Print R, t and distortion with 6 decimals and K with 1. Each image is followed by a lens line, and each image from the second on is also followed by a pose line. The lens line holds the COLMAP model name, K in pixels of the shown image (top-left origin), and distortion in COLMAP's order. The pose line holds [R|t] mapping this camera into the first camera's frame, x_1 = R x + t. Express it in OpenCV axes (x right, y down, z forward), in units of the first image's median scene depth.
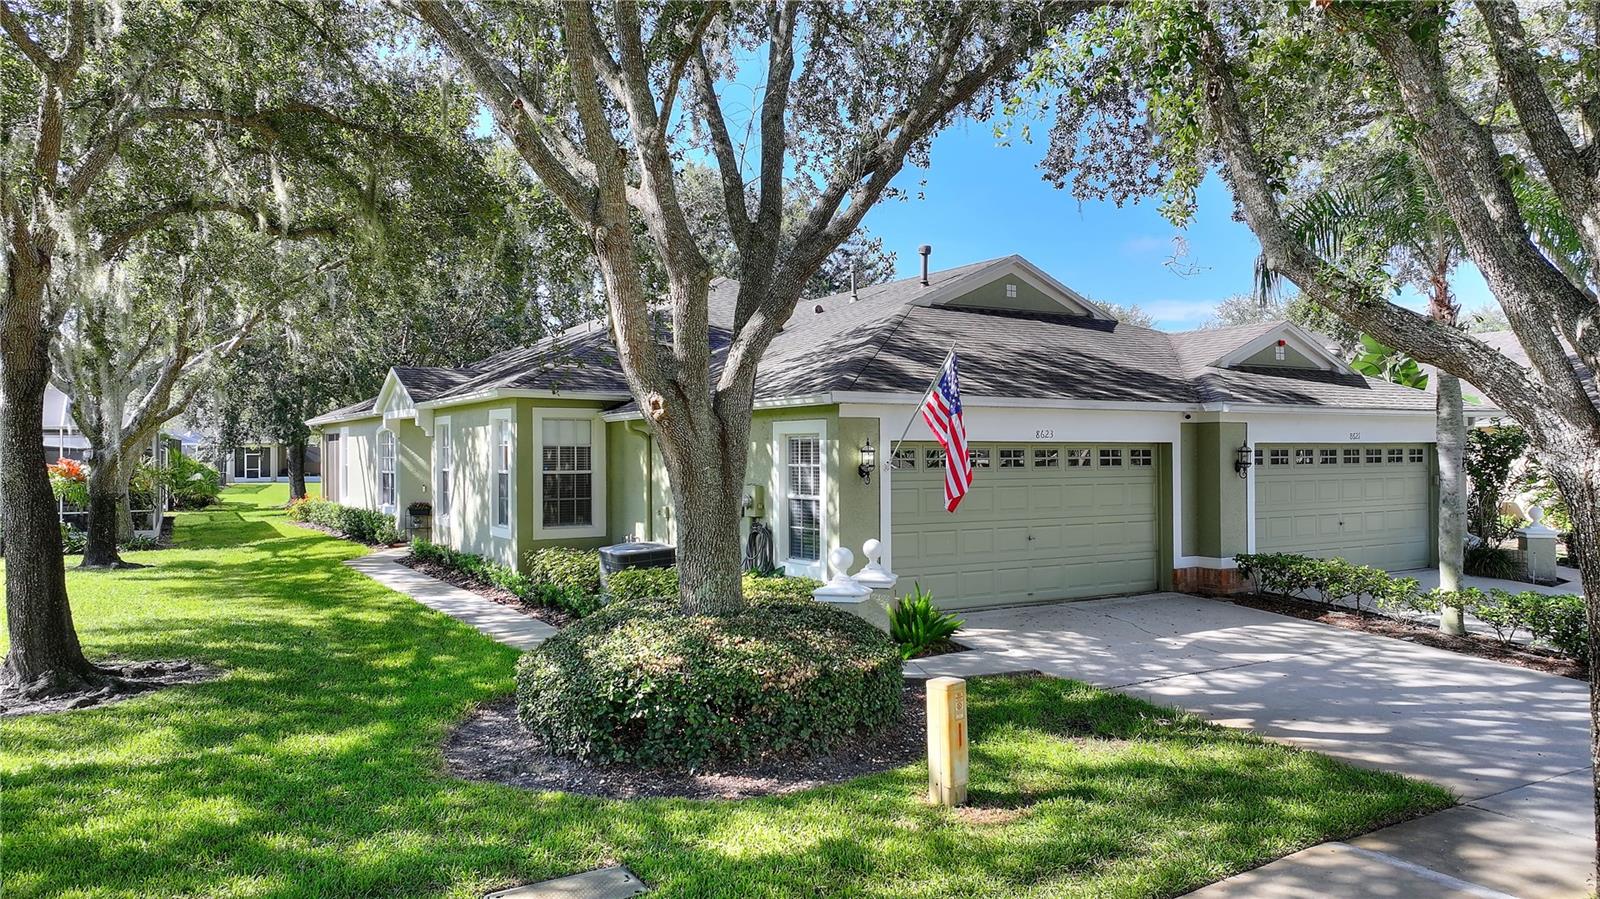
lens RADIAL K [[1112.5, 0, 800.0], [0, 1112.5, 449.5], [0, 0, 1]] dist [-0.002373, 0.001431]
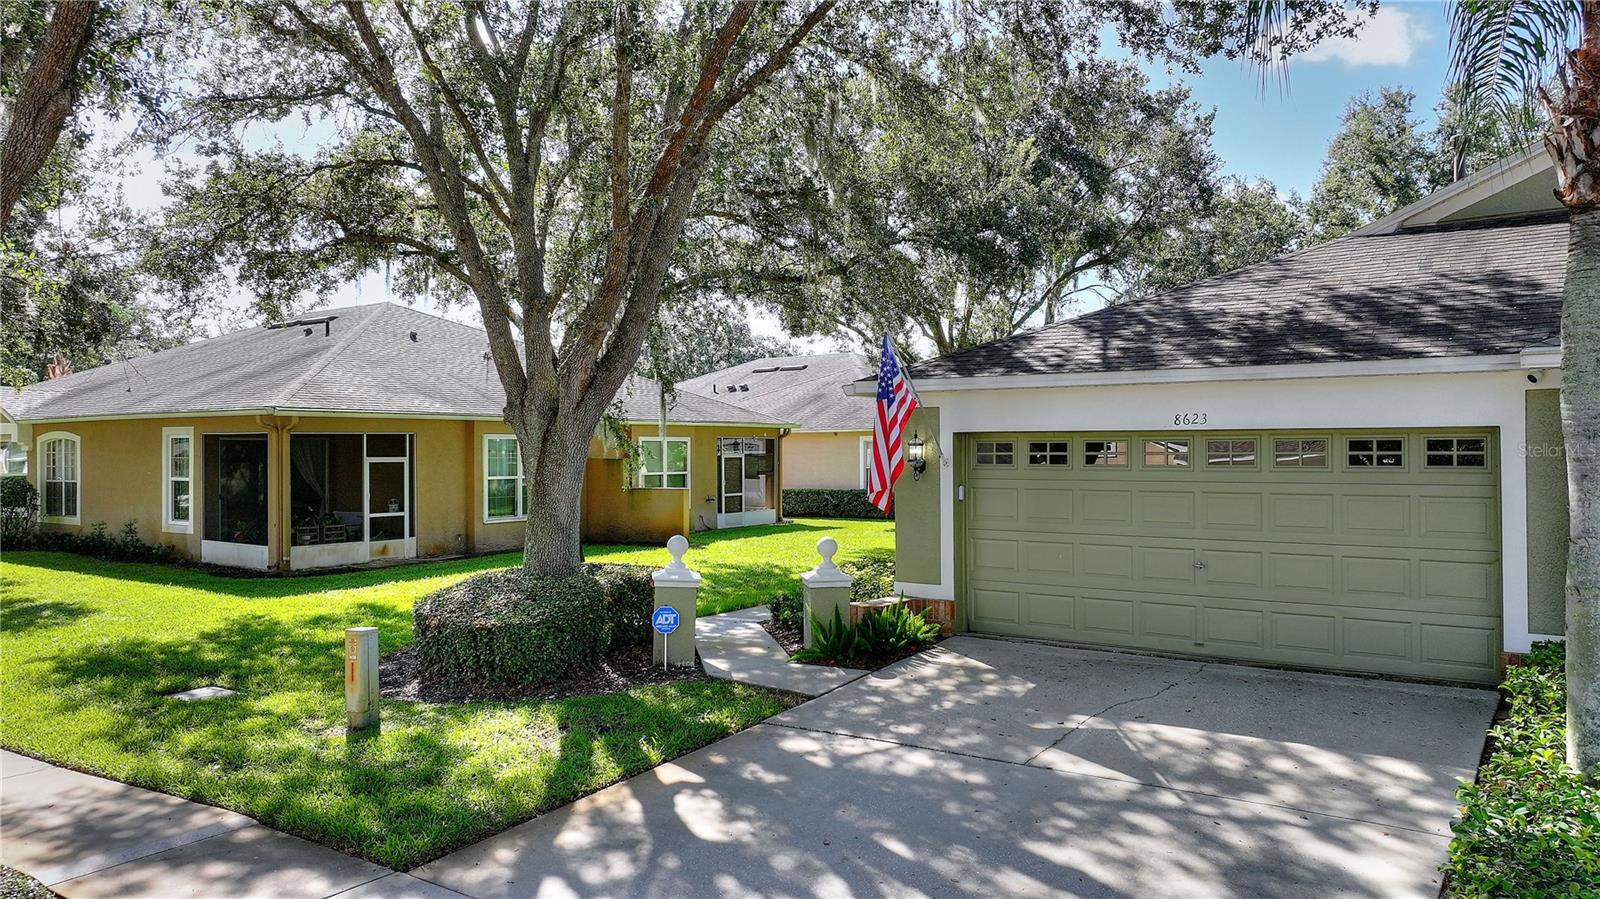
lens RADIAL K [[1112.5, 0, 800.0], [0, 1112.5, 449.5], [0, 0, 1]] dist [-0.002373, 0.001431]
pose [[0.409864, 0.000755, -0.912146, 0.707544], [0.005242, 0.999981, 0.003183, 0.001849], [0.912132, -0.006086, 0.409852, 0.449347]]
